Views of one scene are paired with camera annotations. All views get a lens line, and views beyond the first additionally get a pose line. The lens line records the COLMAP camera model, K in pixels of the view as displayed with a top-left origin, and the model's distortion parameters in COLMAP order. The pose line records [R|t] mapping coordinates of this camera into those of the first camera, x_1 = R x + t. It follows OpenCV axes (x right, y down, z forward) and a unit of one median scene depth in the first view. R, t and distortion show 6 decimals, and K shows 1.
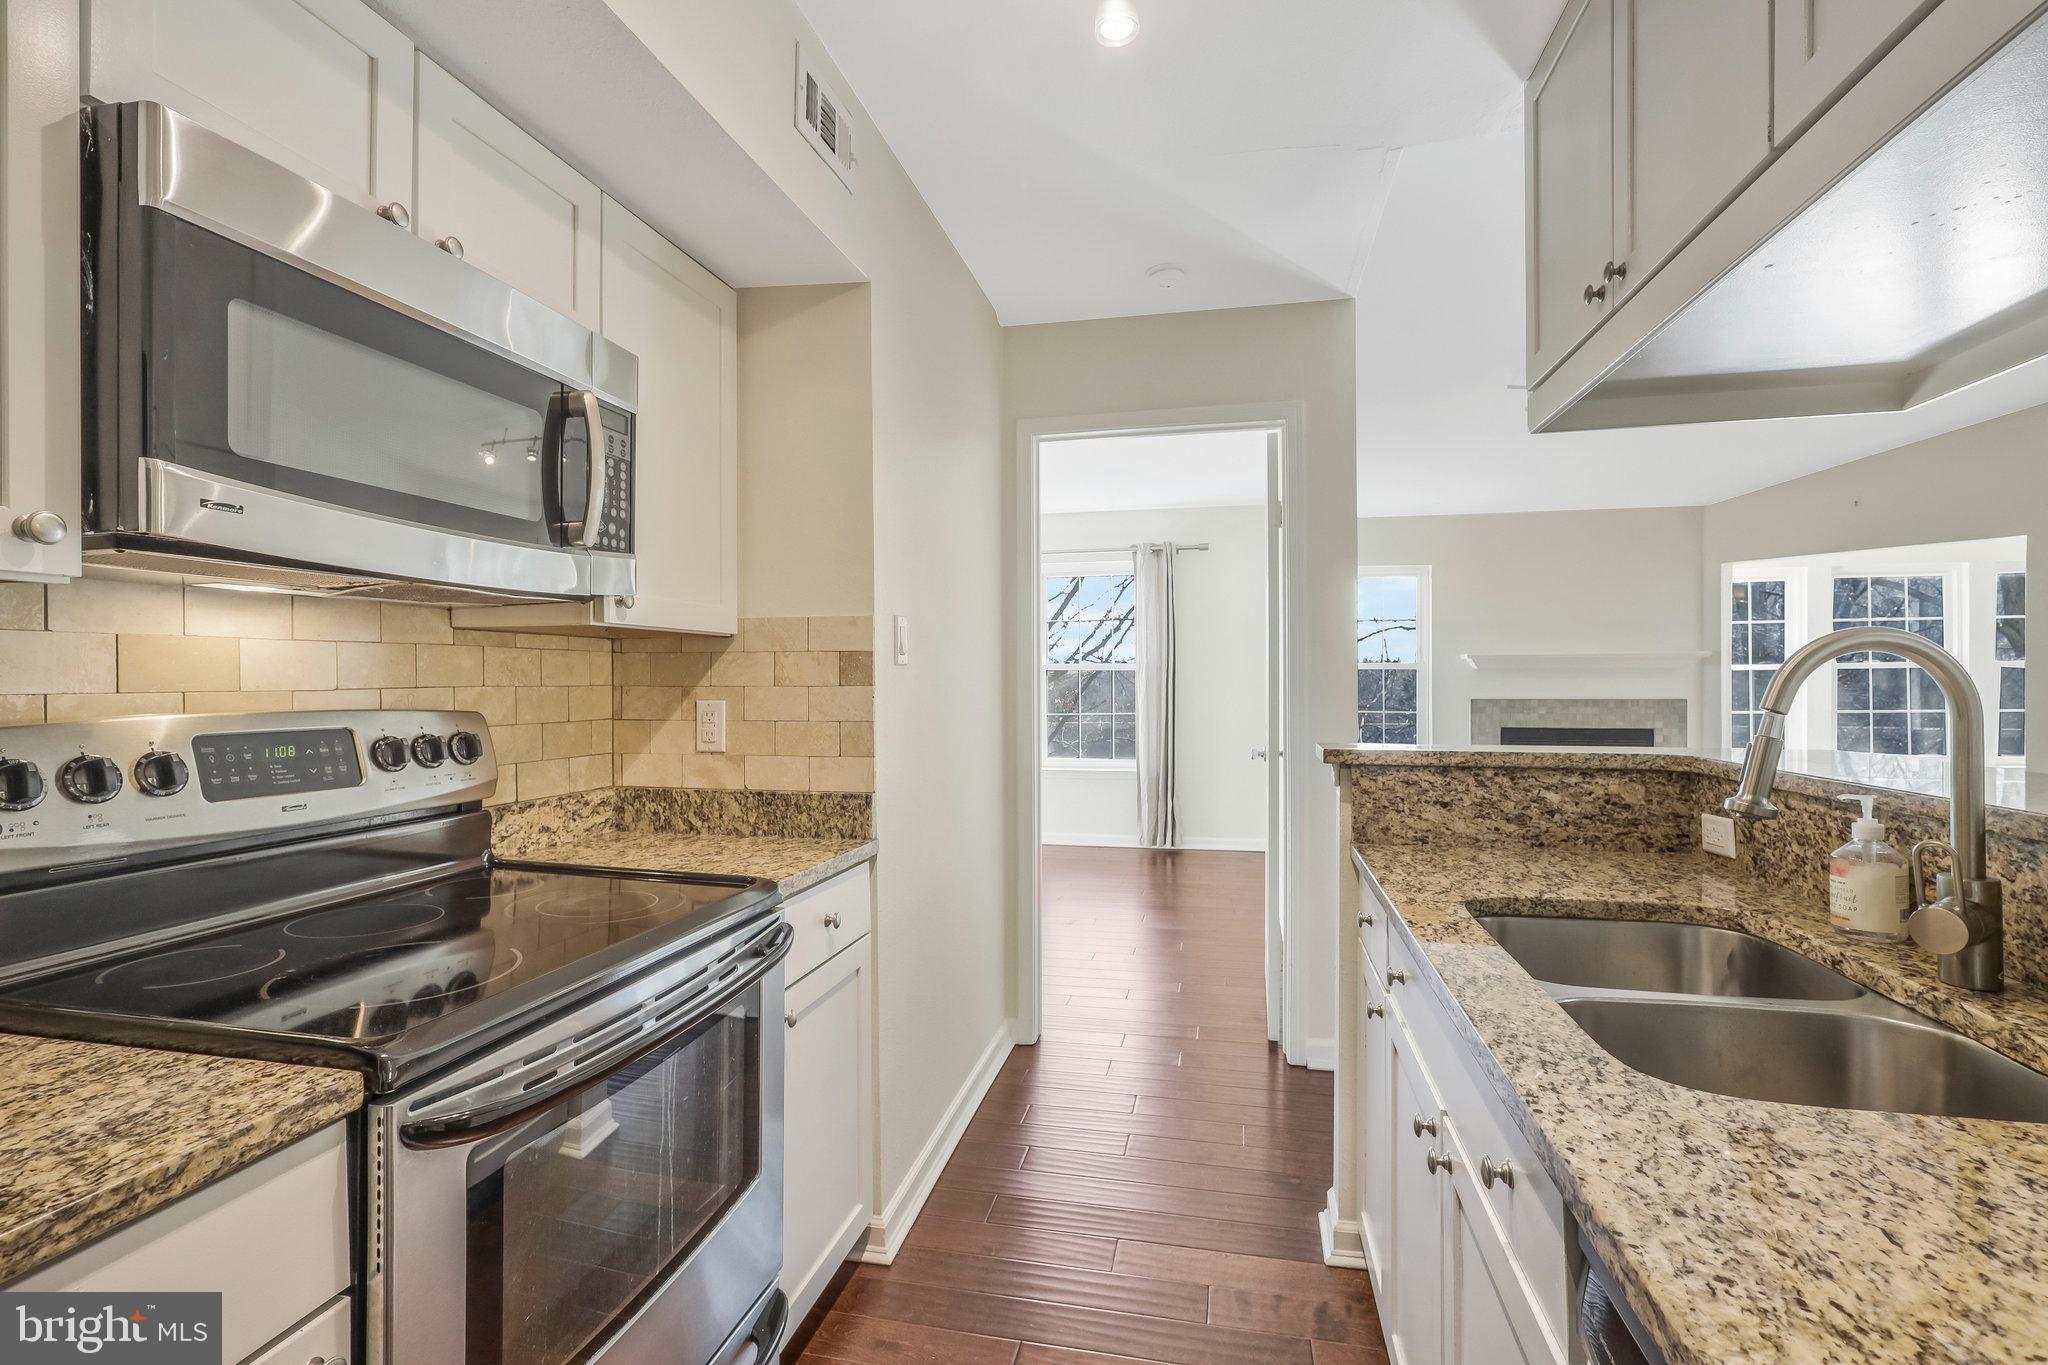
lens RADIAL K [[965.6, 0, 1014.0], [0, 965.6, 683.6], [0, 0, 1]] dist [0.001378, 0.003432]
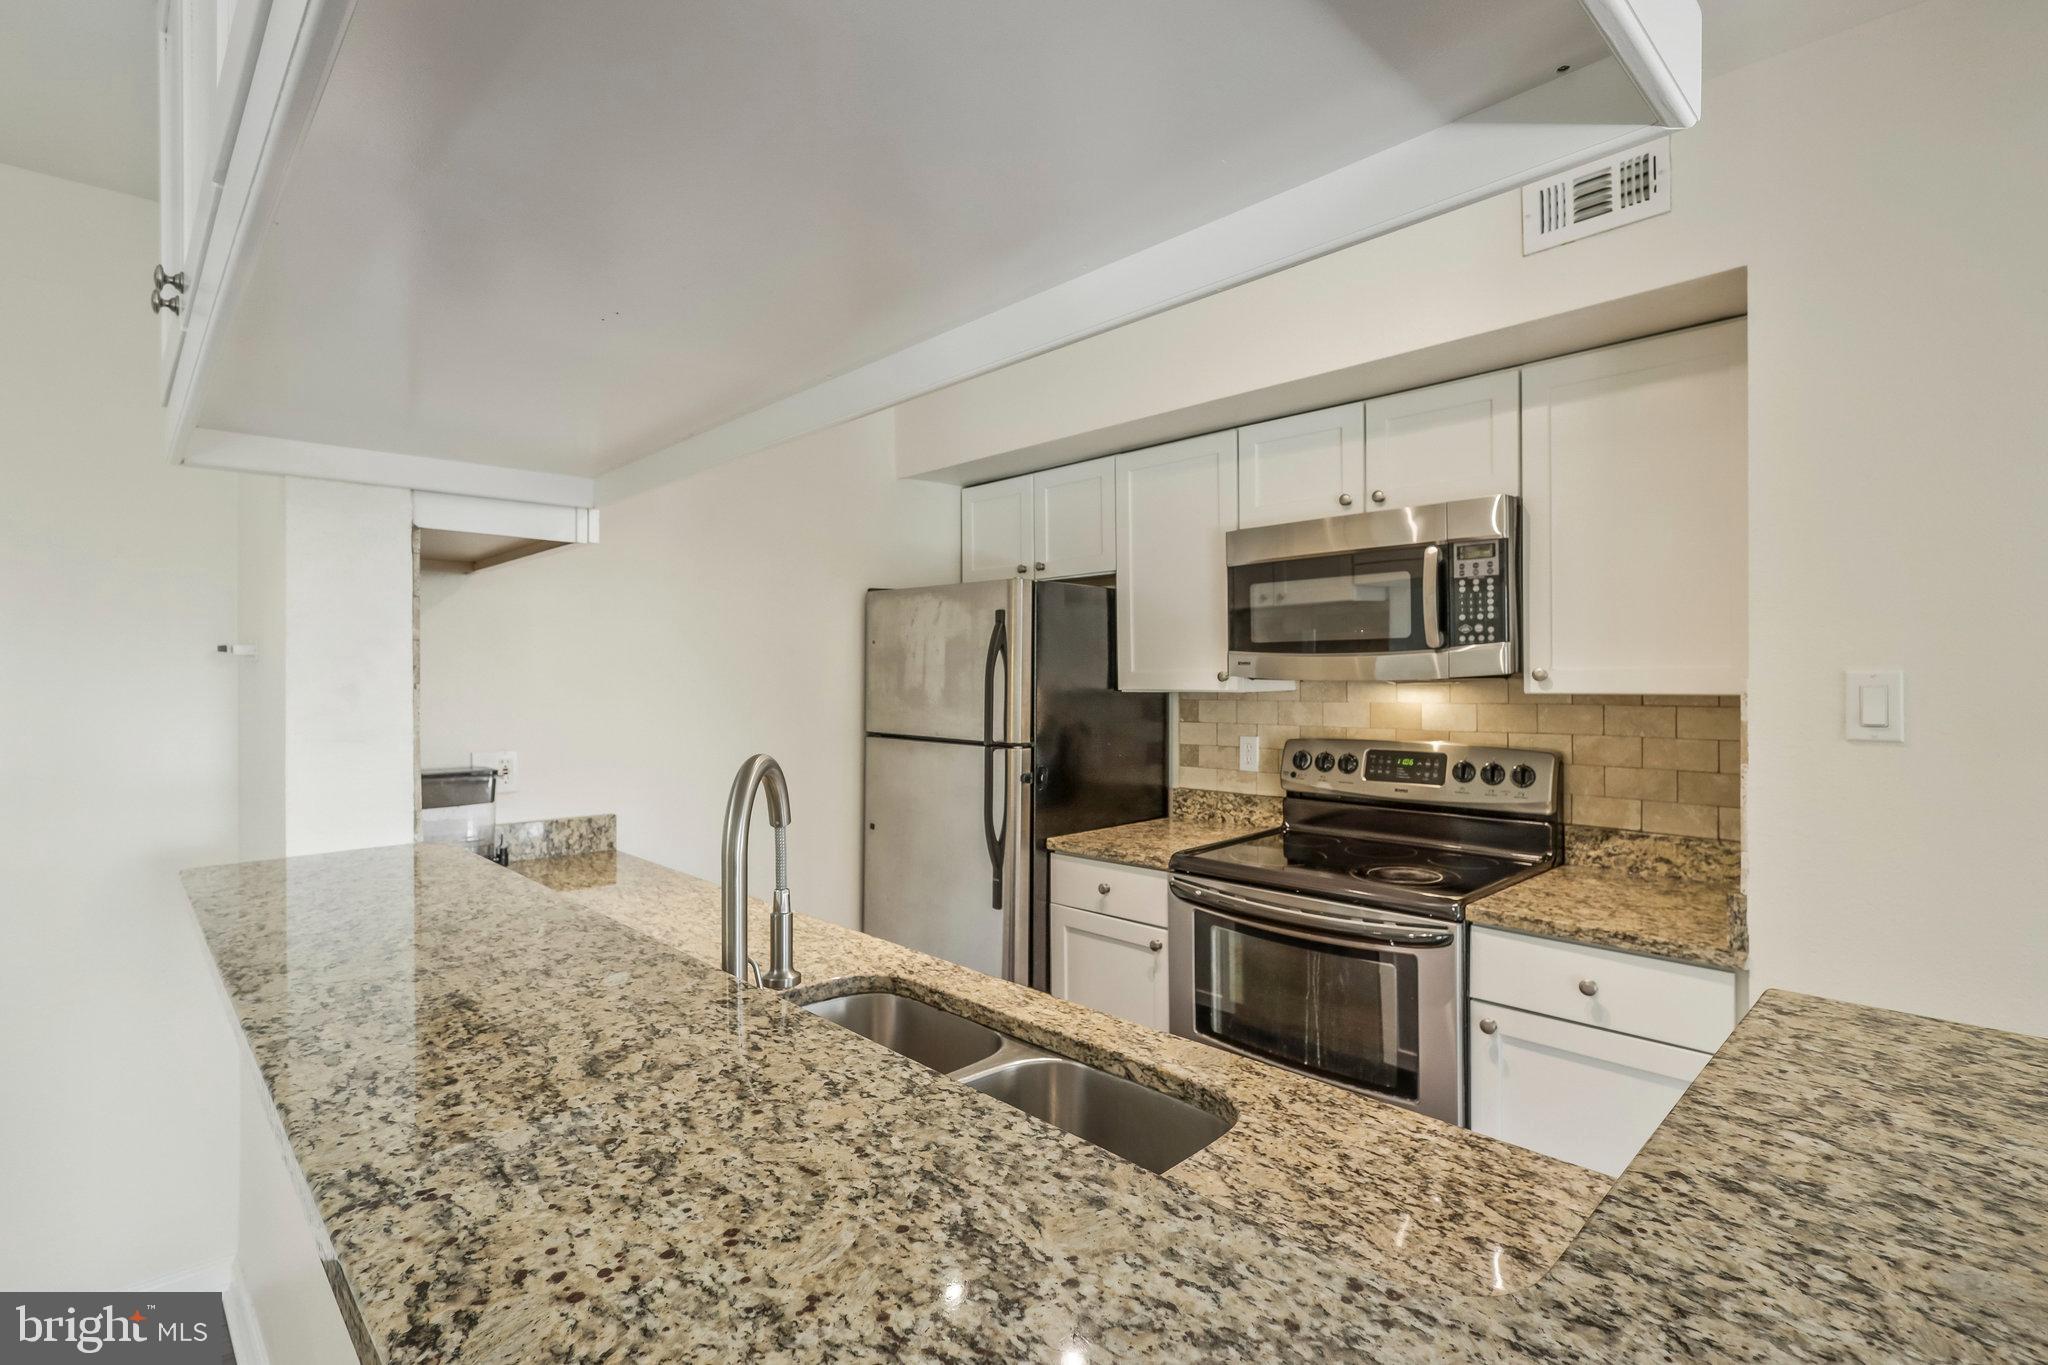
lens RADIAL K [[965.6, 0, 1030.6], [0, 965.6, 681.7], [0, 0, 1]] dist [0.001378, 0.003432]
pose [[-0.533751, 0.013536, -0.845534, 1.082528], [0.003555, 0.999899, 0.013763, -0.100704], [0.845634, 0.004340, -0.533745, 1.158825]]
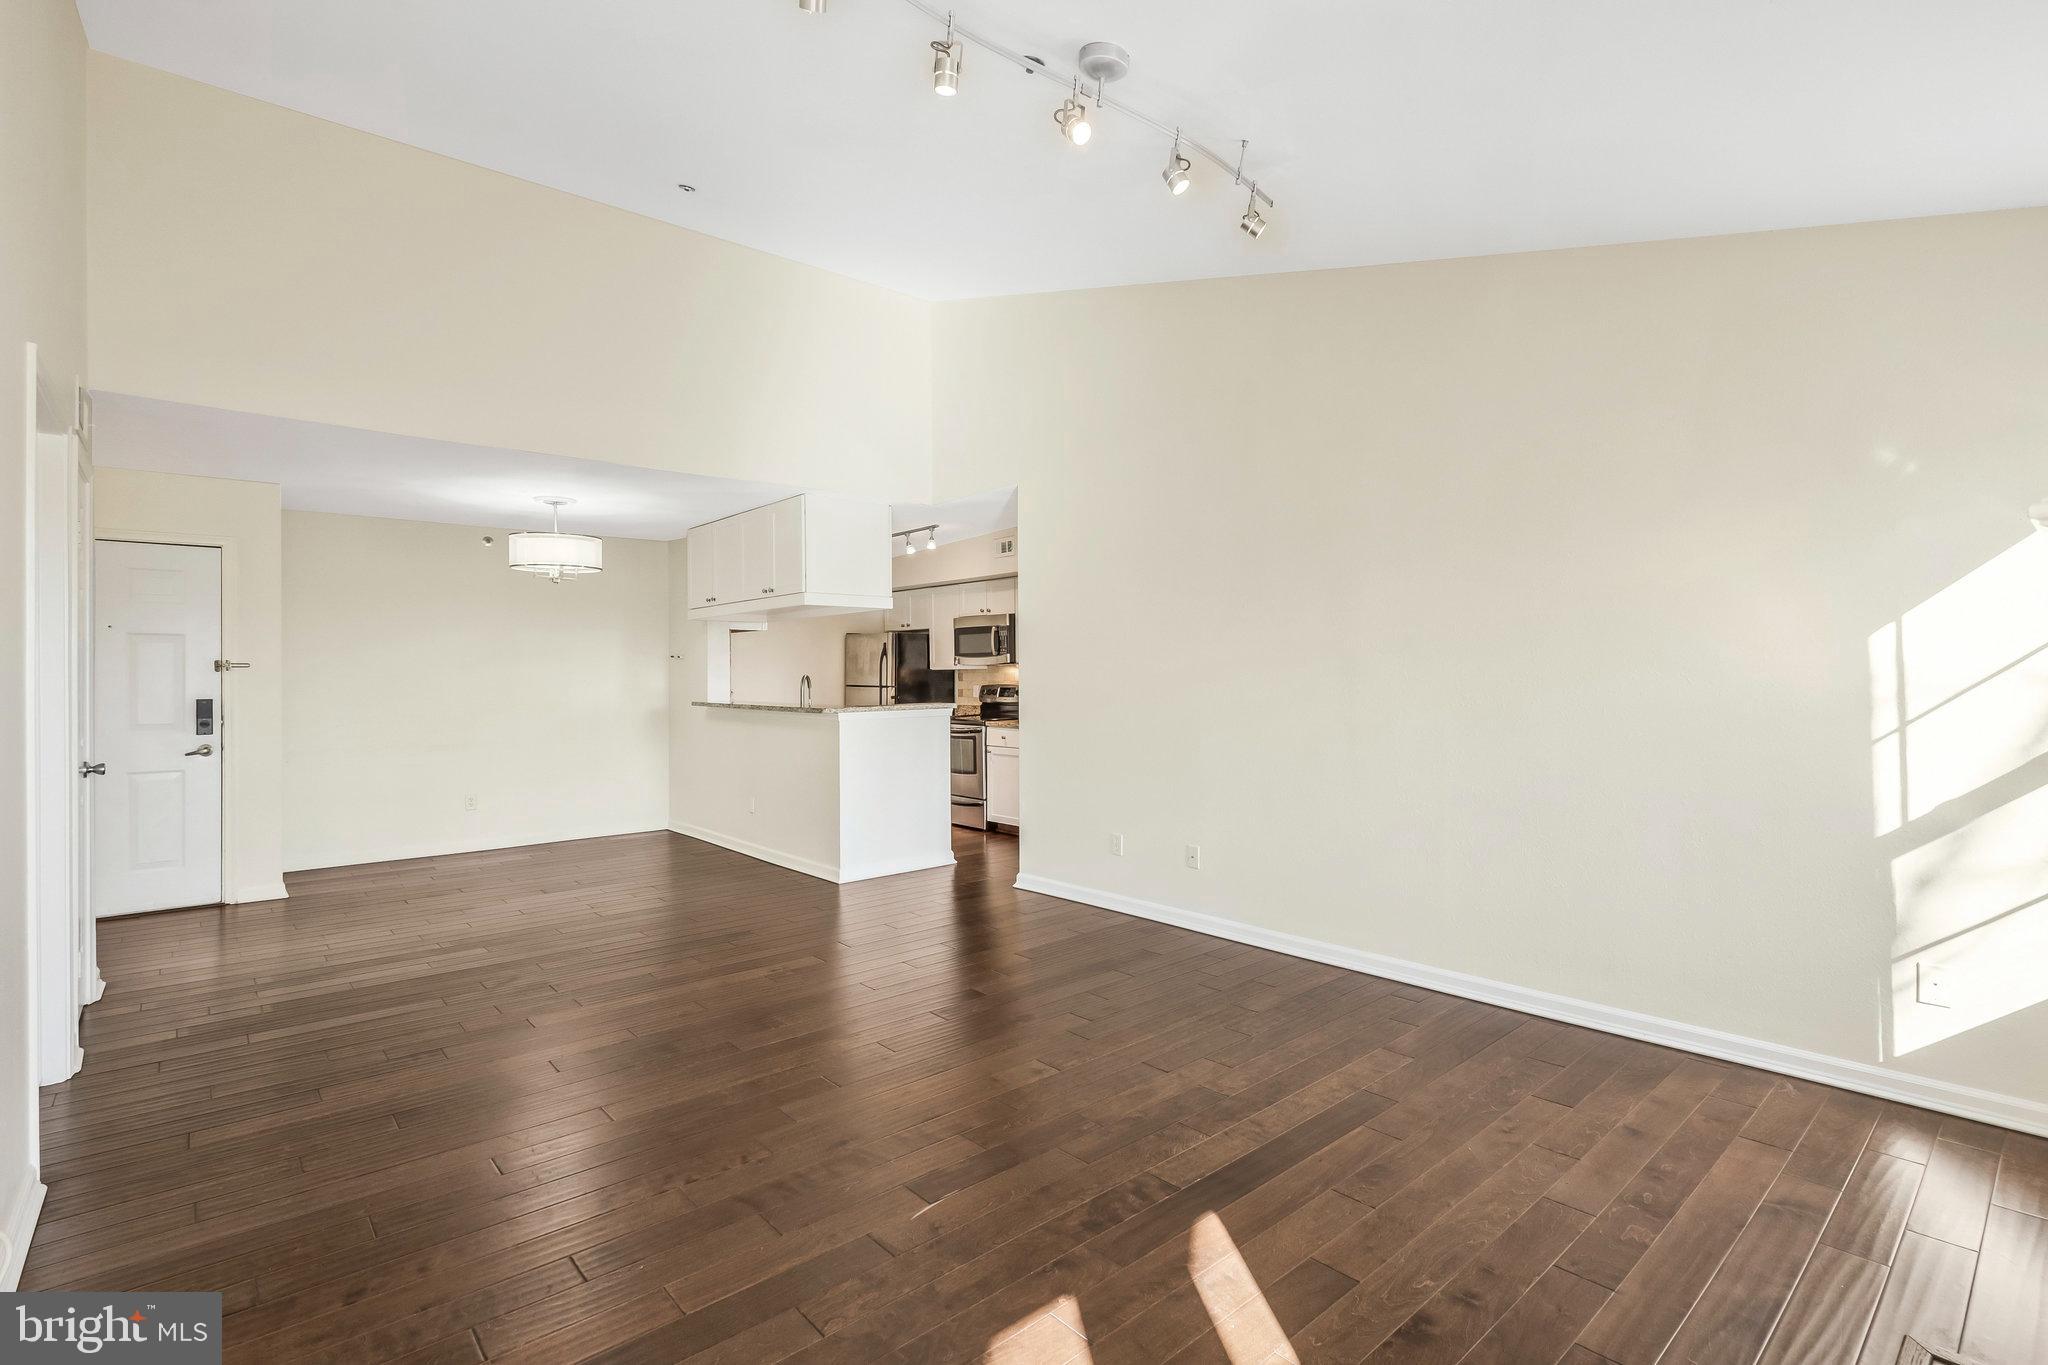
lens RADIAL K [[965.6, 0, 1019.9], [0, 965.6, 671.8], [0, 0, 1]] dist [0.001378, 0.003432]
pose [[-0.585253, 0.006751, -0.810823, 3.522108], [0.003560, 0.999977, 0.005757, -0.073432], [0.810843, 0.000483, -0.585263, 3.901582]]
